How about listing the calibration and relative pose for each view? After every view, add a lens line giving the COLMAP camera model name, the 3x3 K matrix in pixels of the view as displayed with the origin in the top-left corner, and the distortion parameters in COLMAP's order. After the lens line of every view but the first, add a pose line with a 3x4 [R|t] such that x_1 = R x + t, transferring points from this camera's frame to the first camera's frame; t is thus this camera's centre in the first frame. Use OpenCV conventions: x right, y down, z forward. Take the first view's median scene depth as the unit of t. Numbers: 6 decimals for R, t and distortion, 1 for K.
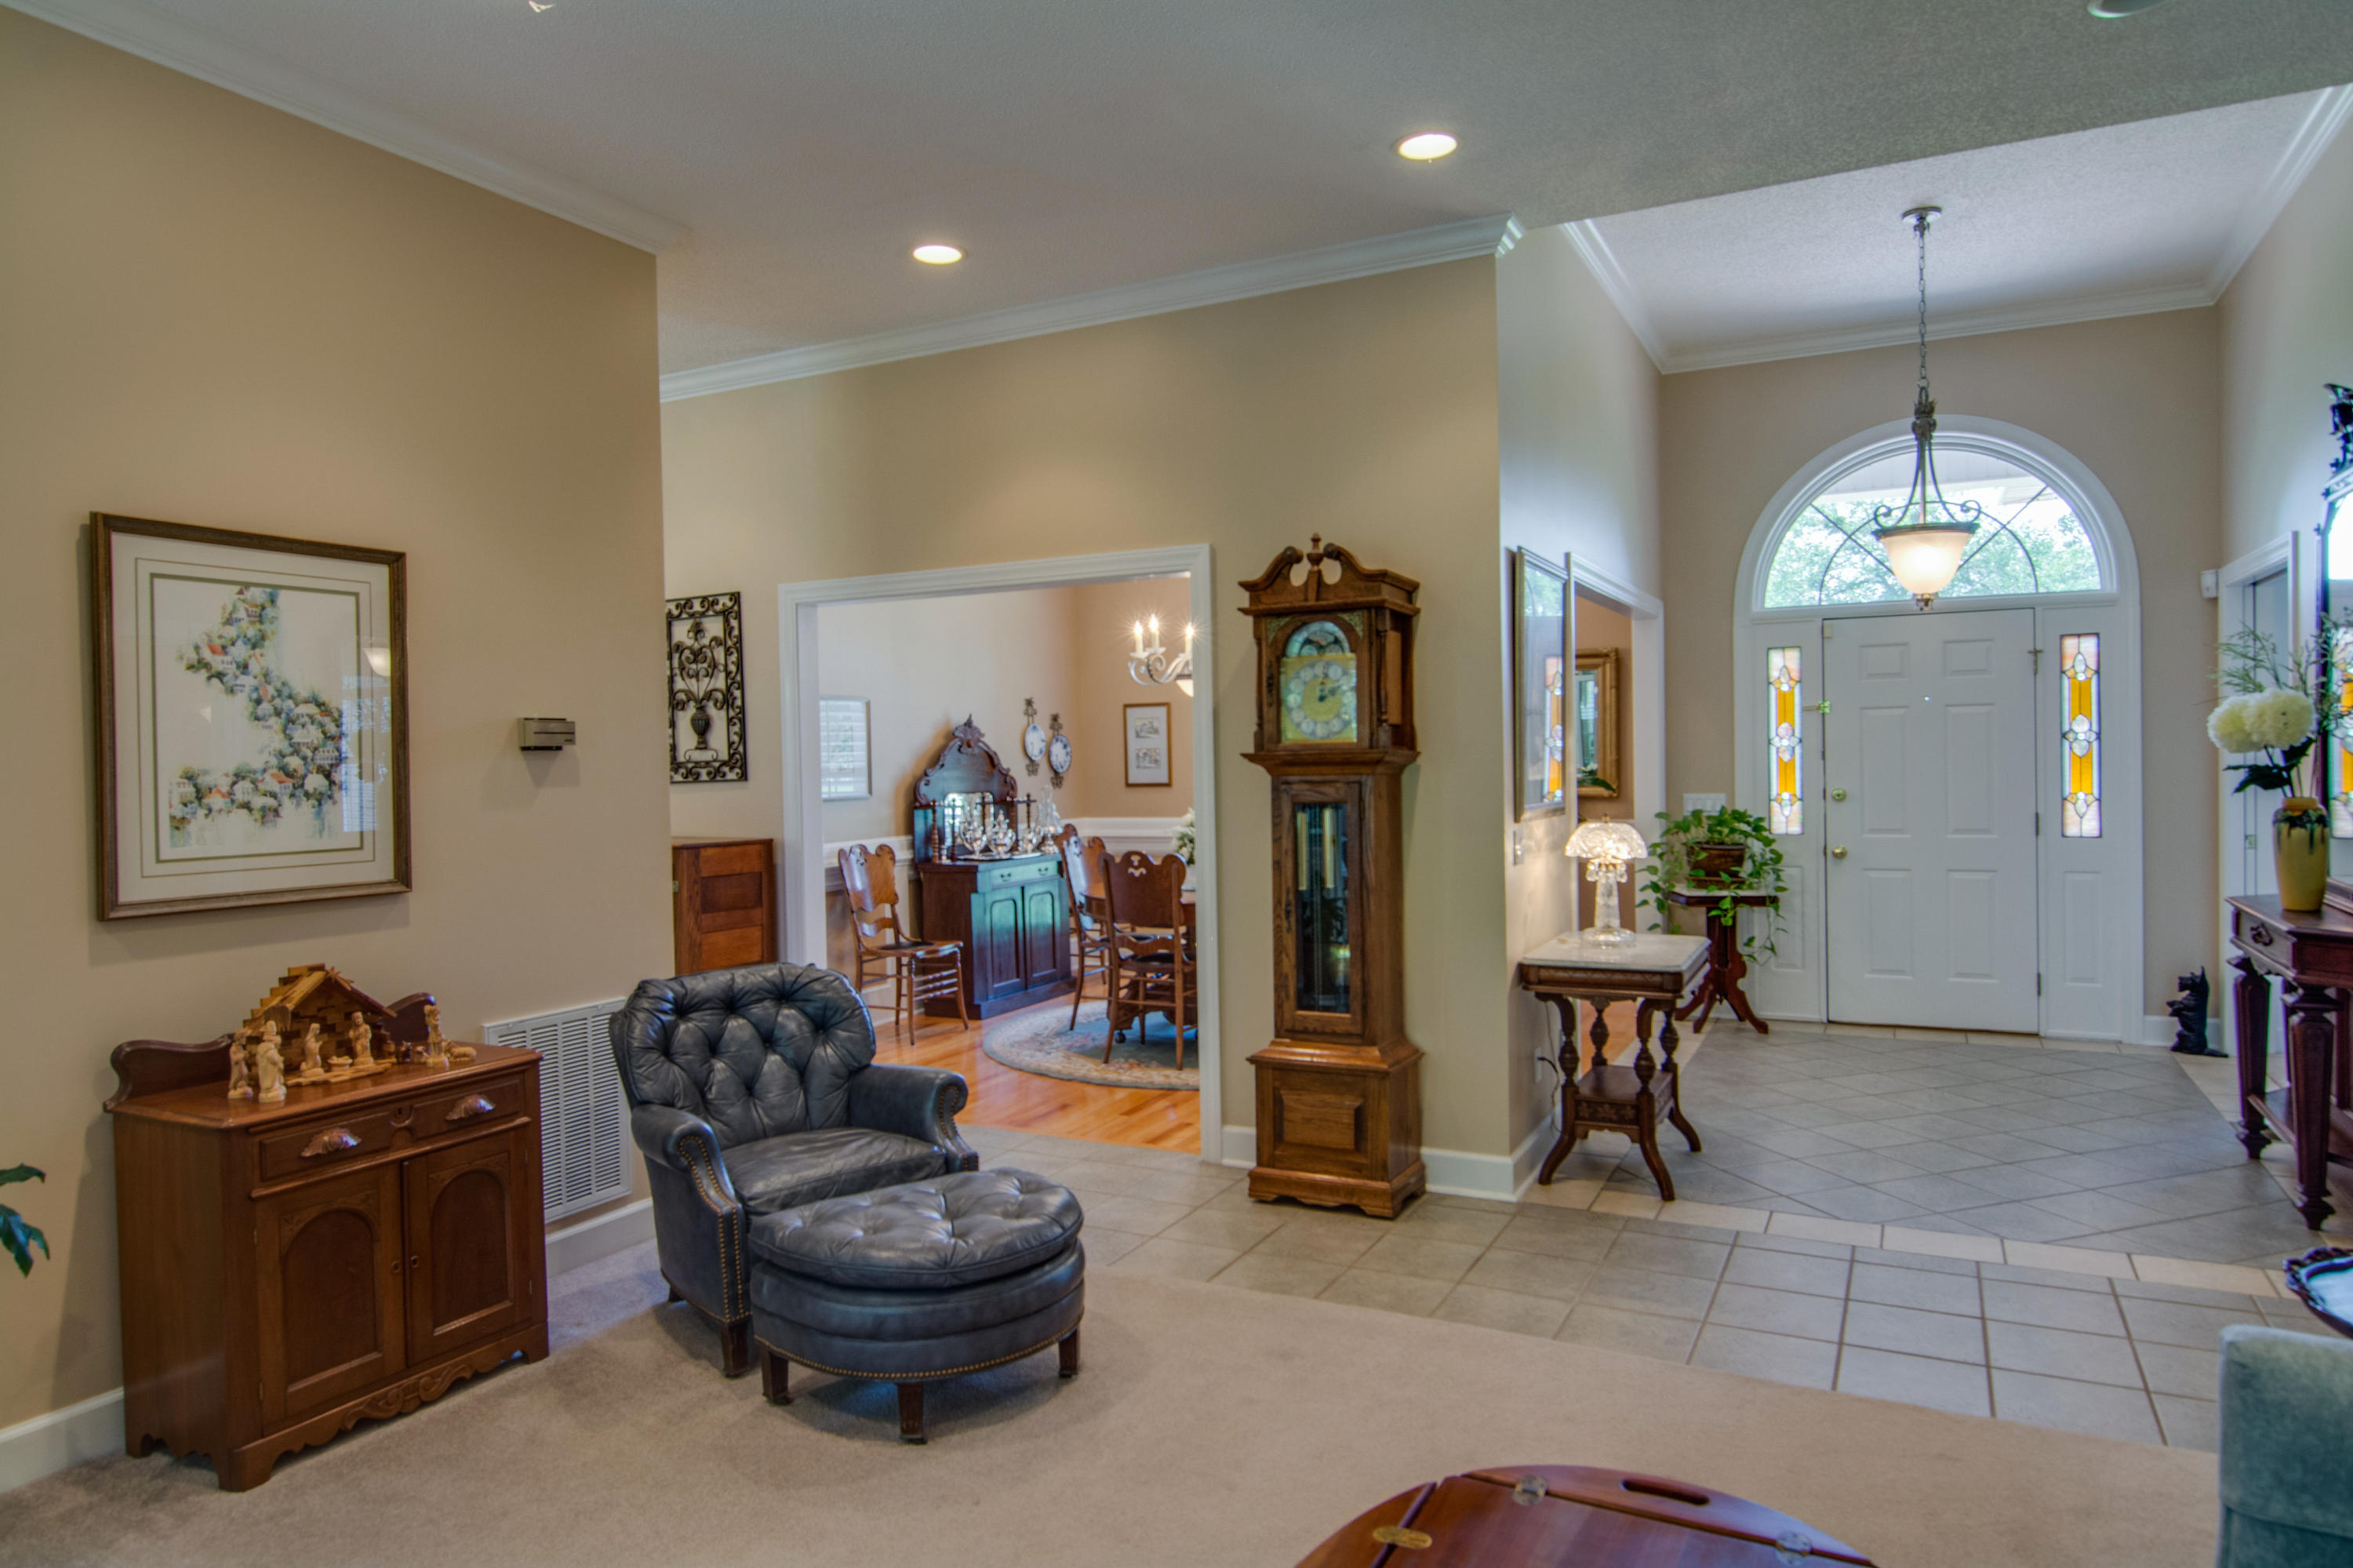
lens RADIAL K [[1438.4, 0, 1178.5], [0, 1438.4, 779.8], [0, 0, 1]] dist [-0.010250, -0.001681]
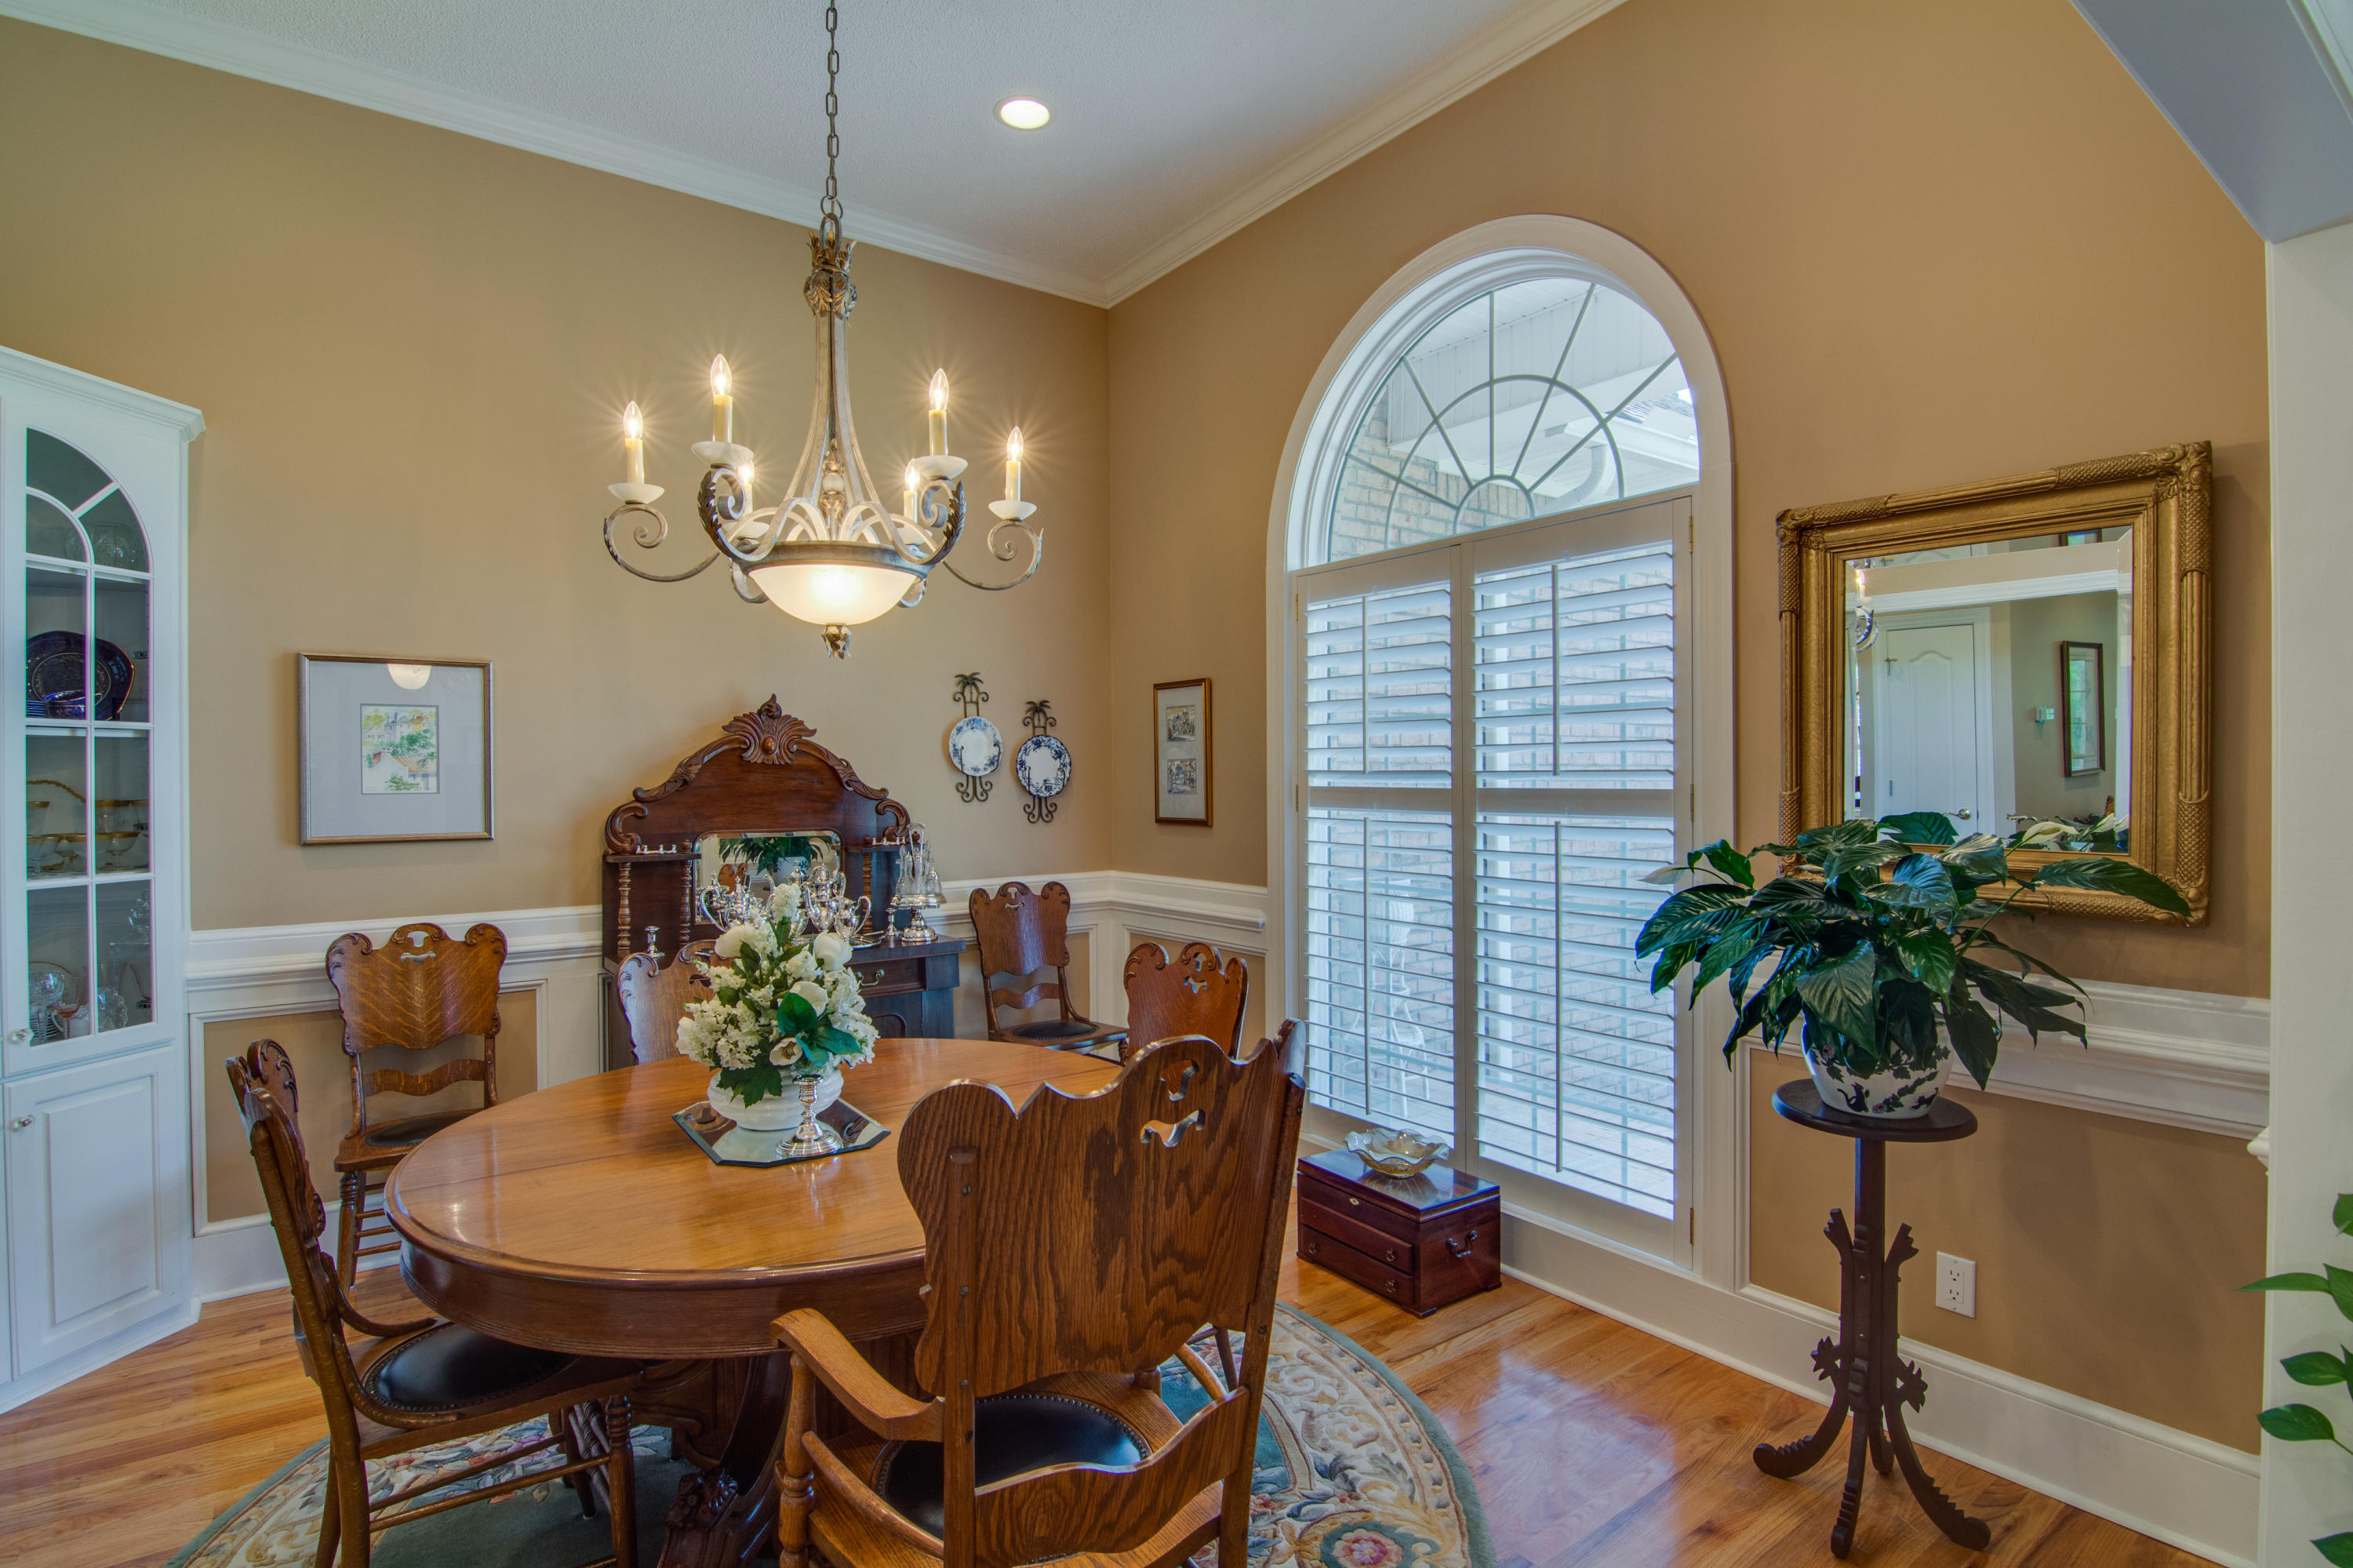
lens RADIAL K [[1183.8, 0, 1165.0], [0, 1183.8, 781.2], [0, 0, 1]] dist [-0.016480, -0.003614]
pose [[0.896159, 0.016818, -0.443414, 0.243696], [-0.020393, 0.999787, -0.003294, -0.015000], [0.443264, 0.011994, 0.896311, 0.762924]]
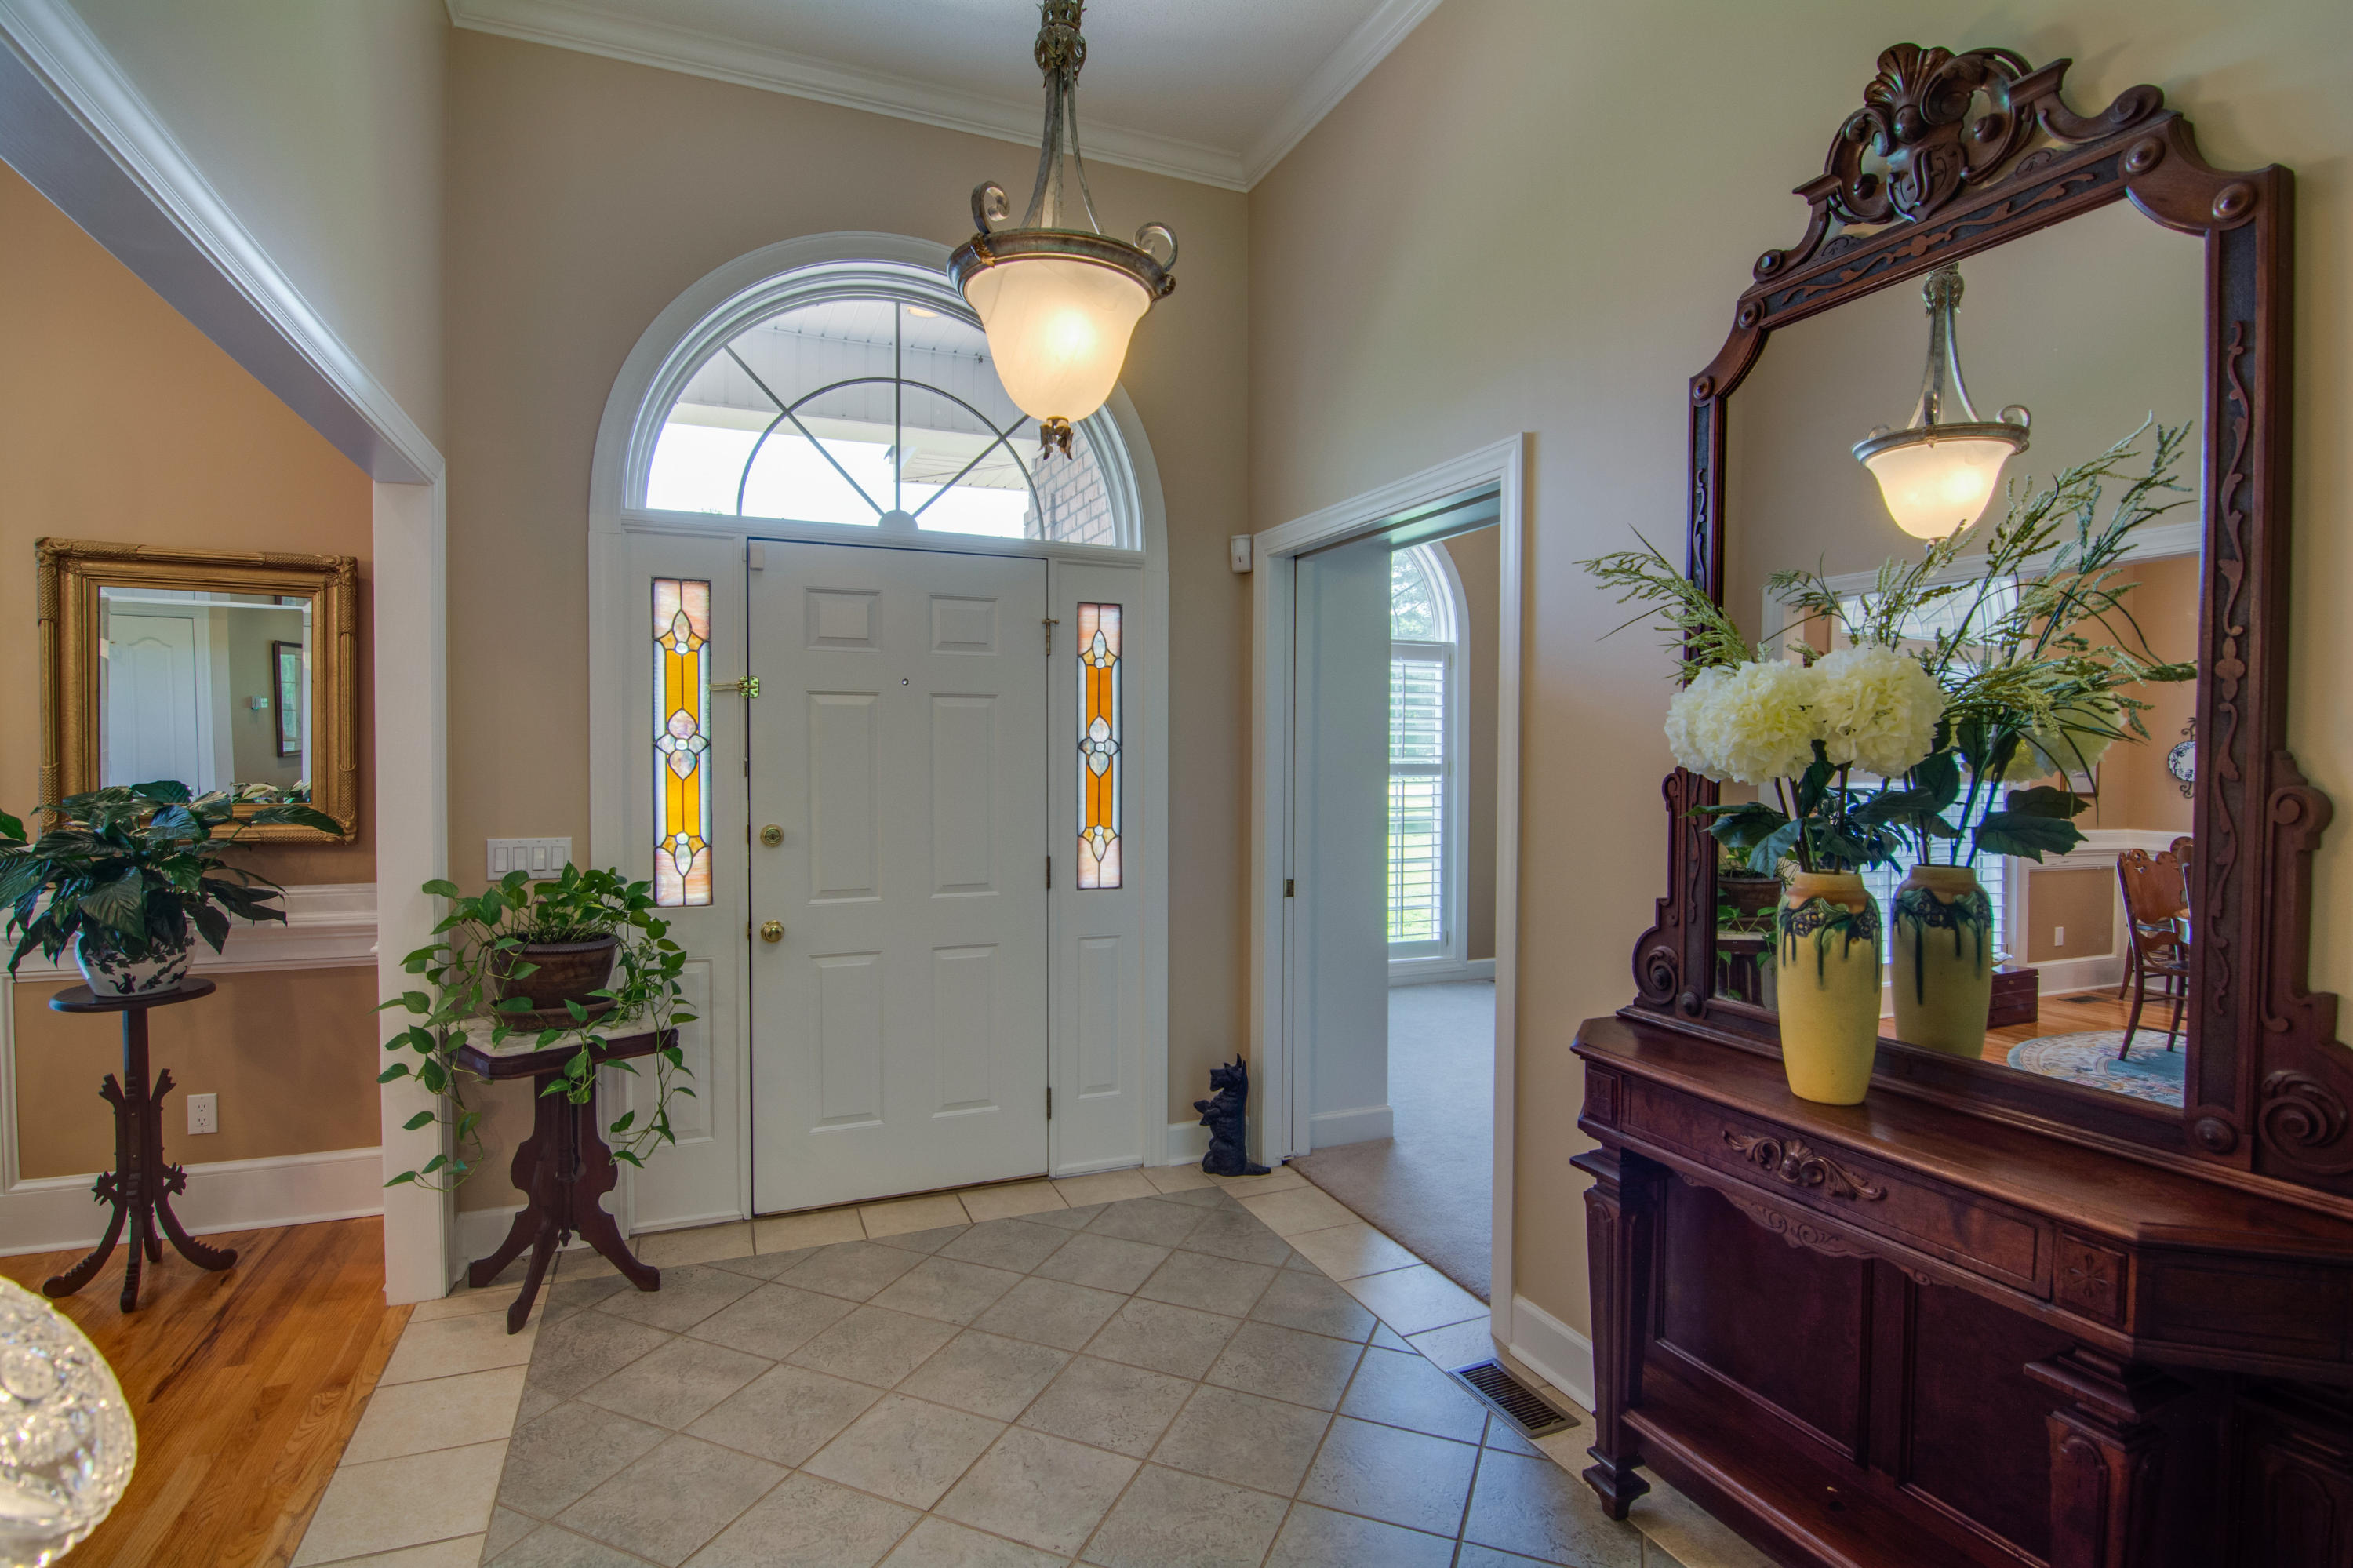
lens RADIAL K [[1120.9, 0, 1159.8], [0, 1120.9, 785.0], [0, 0, 1]] dist [-0.019256, -0.004992]
pose [[0.646362, 0.002571, 0.763026, 0.210876], [-0.003224, 0.999995, -0.000639, -0.010690], [-0.763024, -0.002047, 0.646367, 0.579764]]
